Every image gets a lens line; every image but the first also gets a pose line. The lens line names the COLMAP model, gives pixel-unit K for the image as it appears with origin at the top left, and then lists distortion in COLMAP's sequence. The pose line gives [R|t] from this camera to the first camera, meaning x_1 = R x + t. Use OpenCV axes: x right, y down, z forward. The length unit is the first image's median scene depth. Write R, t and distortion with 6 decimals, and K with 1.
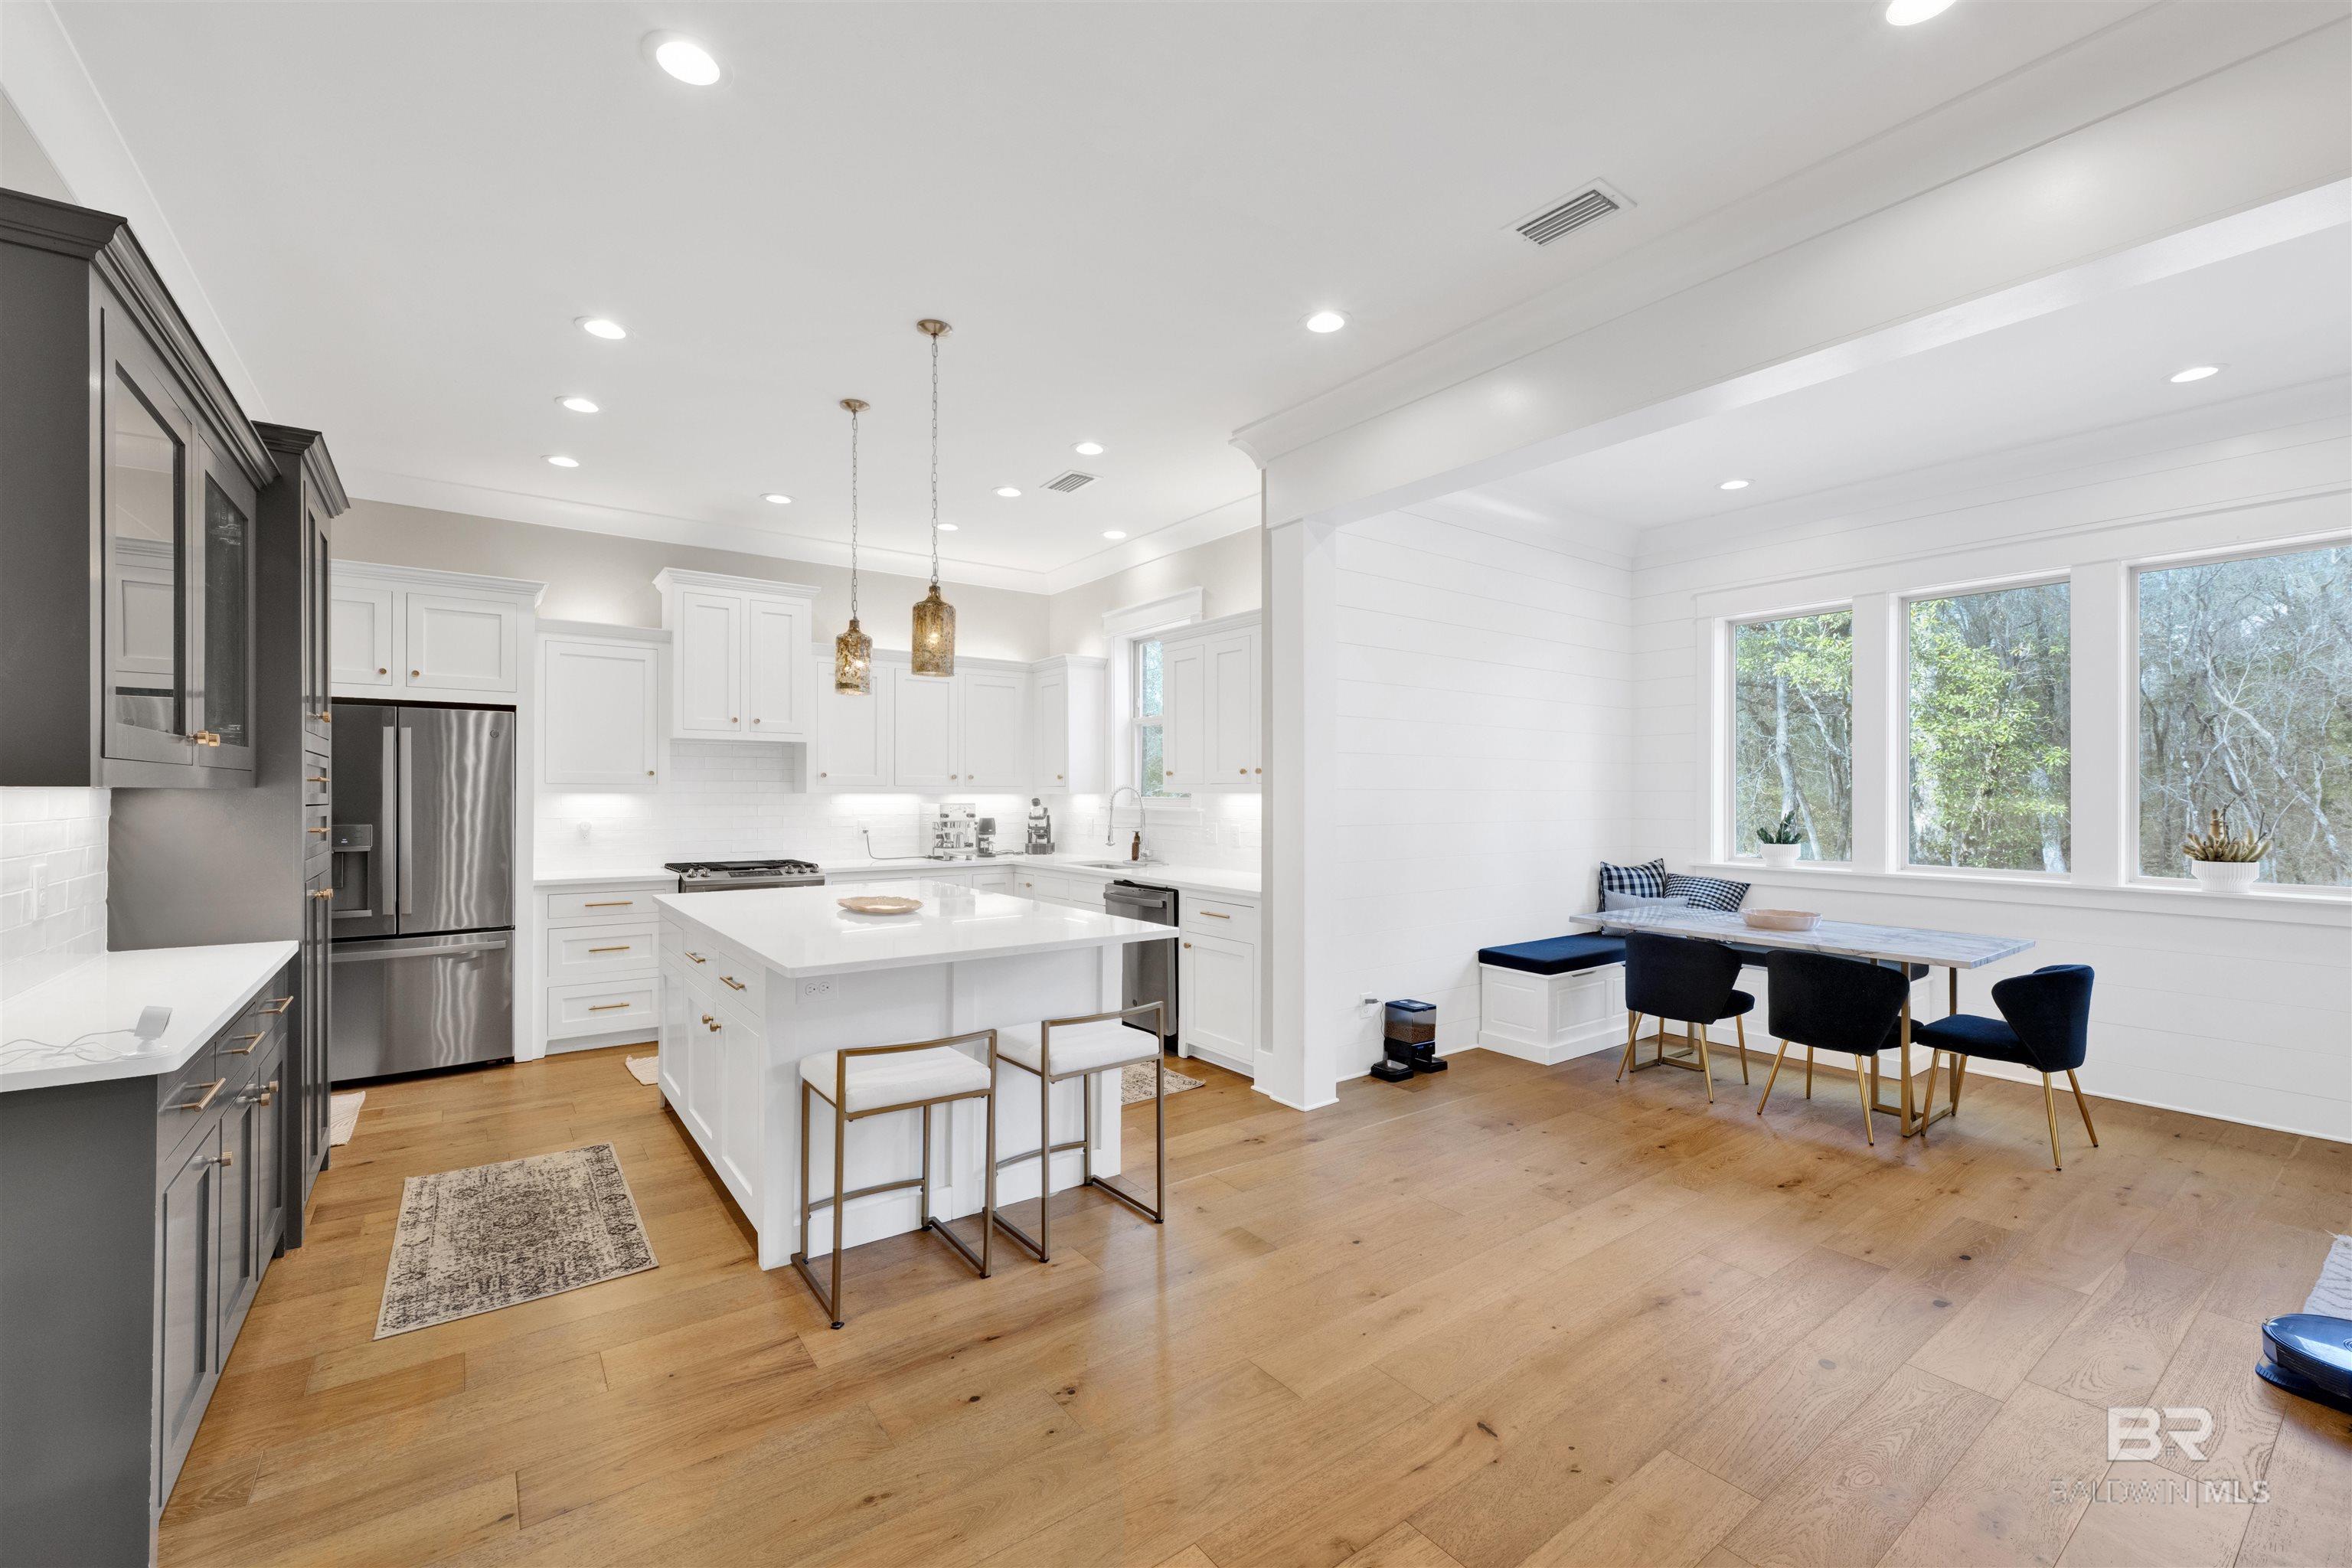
lens RADIAL K [[958.9, 0, 1192.7], [0, 958.9, 790.3], [0, 0, 1]] dist [-0.001749, 0.001091]
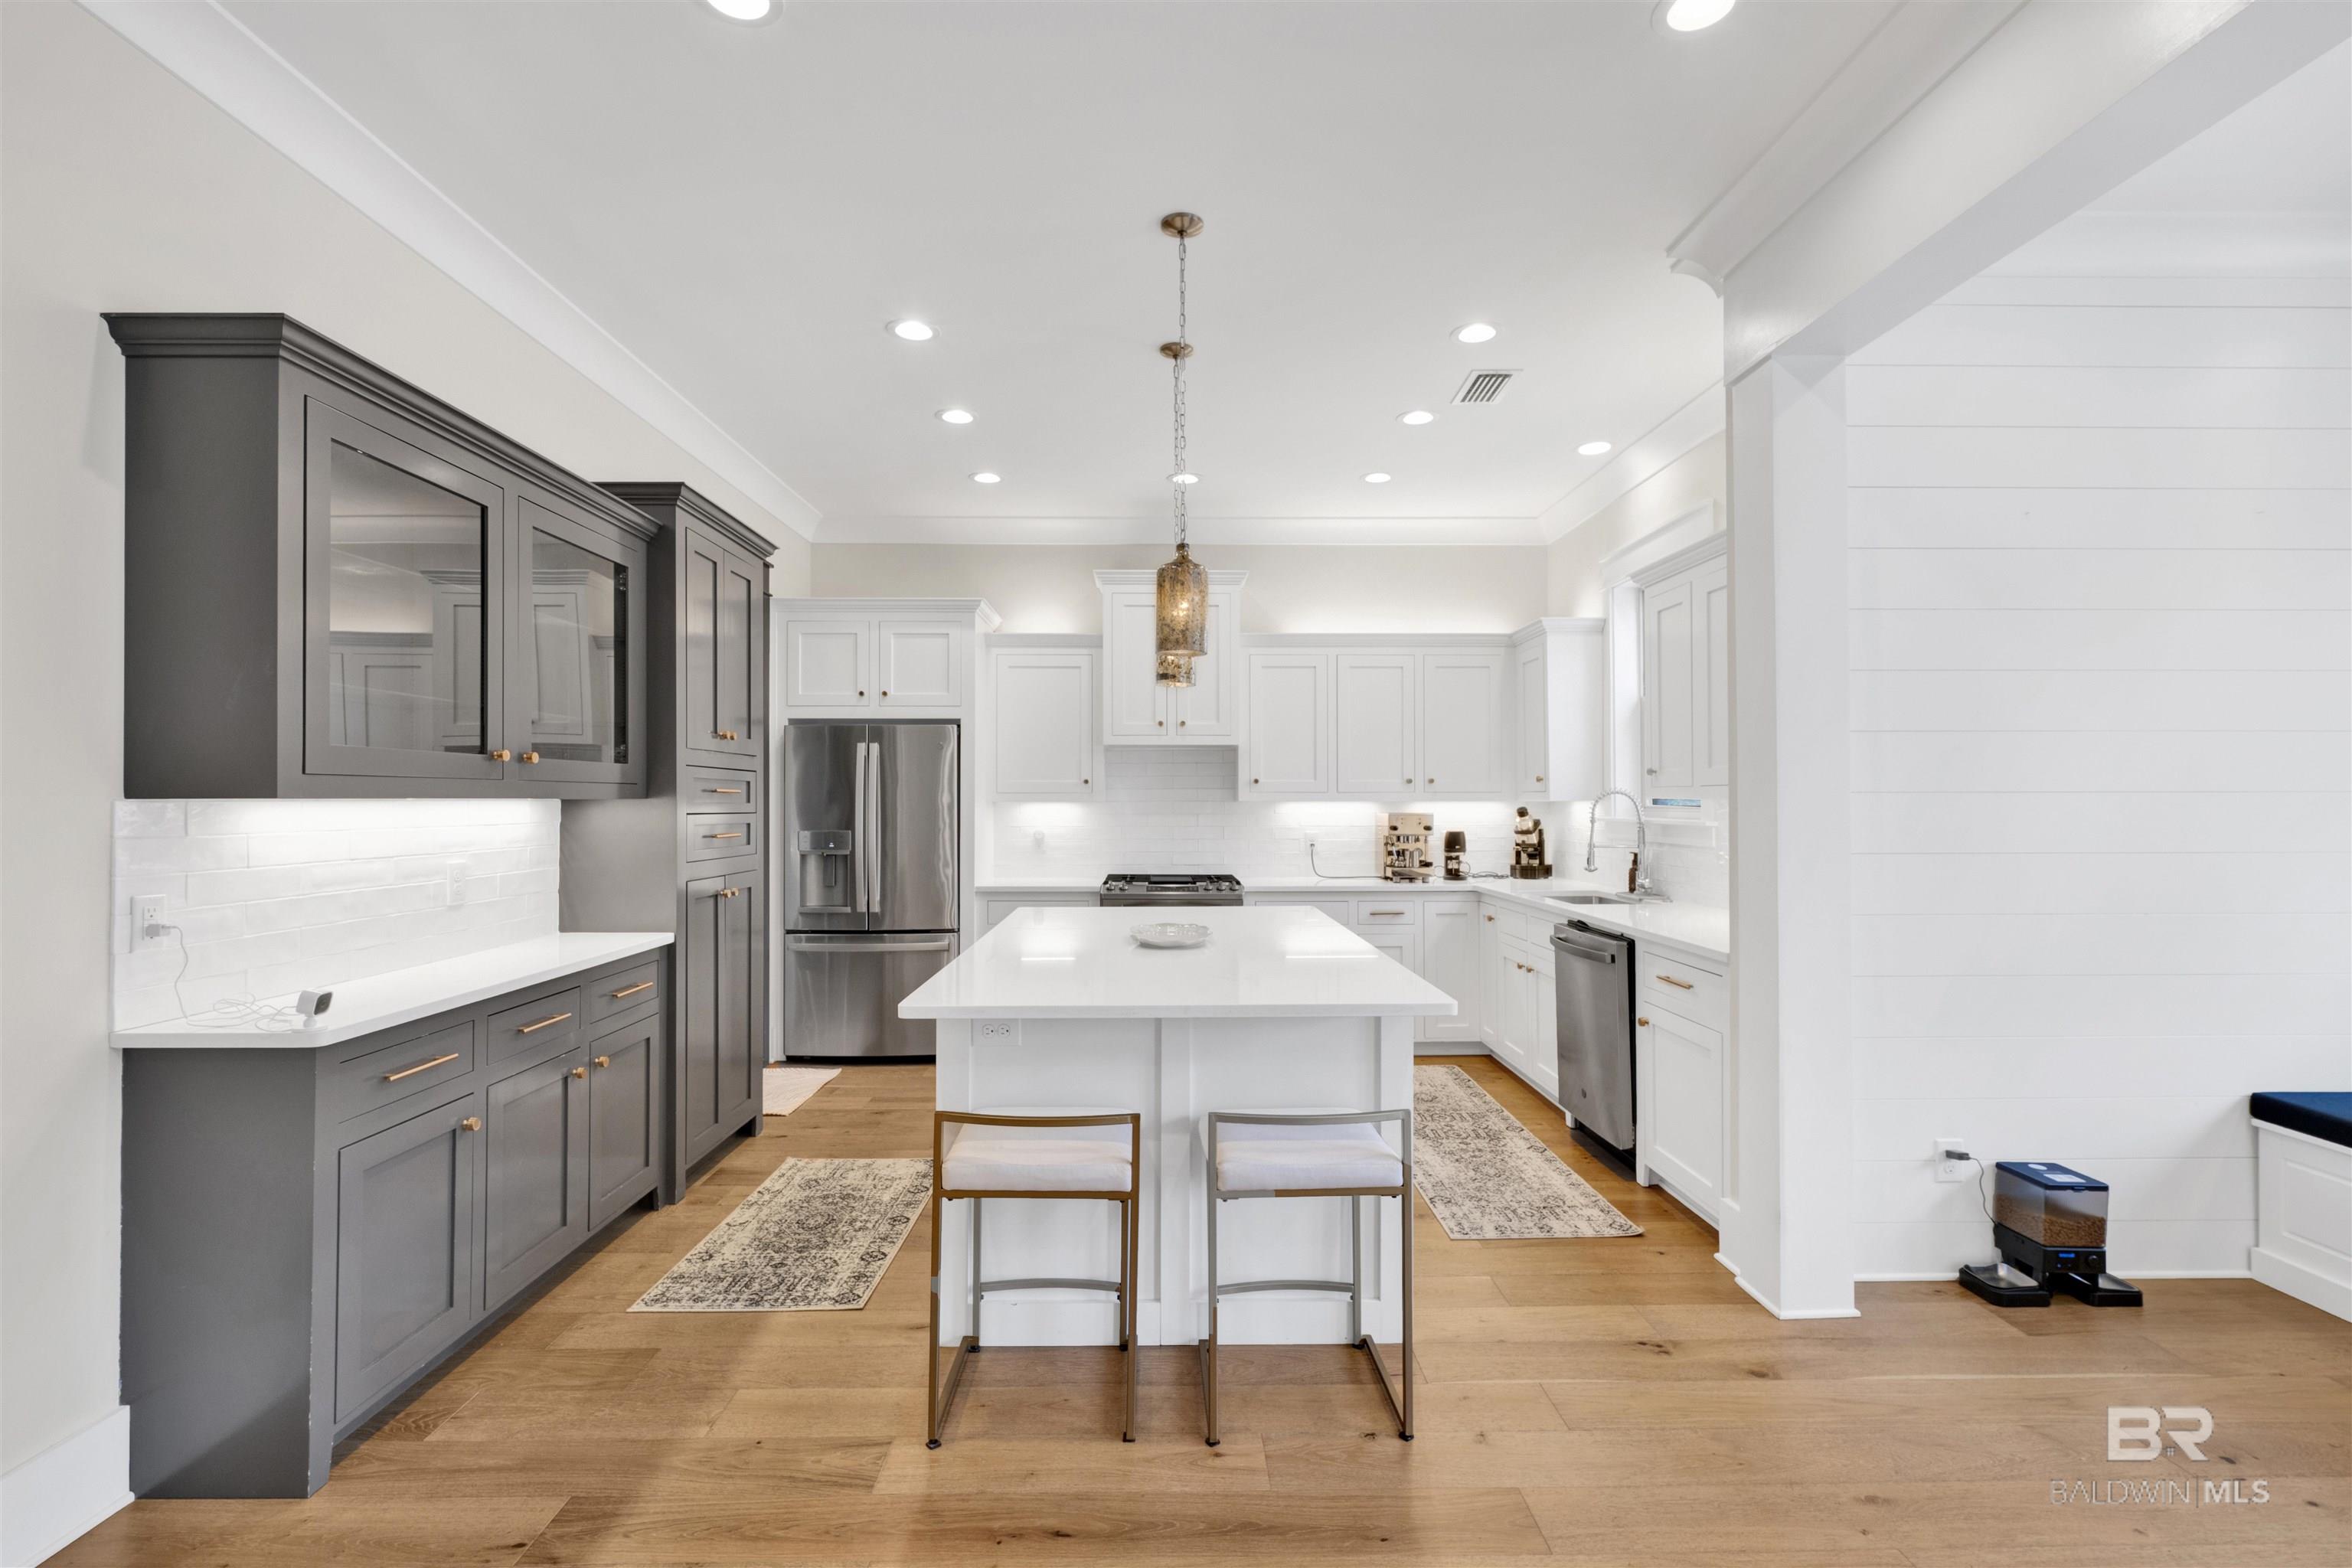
lens RADIAL K [[1076.1, 0, 1205.2], [0, 1076.1, 791.1], [0, 0, 1]] dist [0.000899, -0.000865]
pose [[0.814472, -0.008584, -0.580140, 0.191724], [0.005071, 0.999958, -0.007677, 0.001031], [0.580181, 0.003311, 0.814481, 0.197351]]
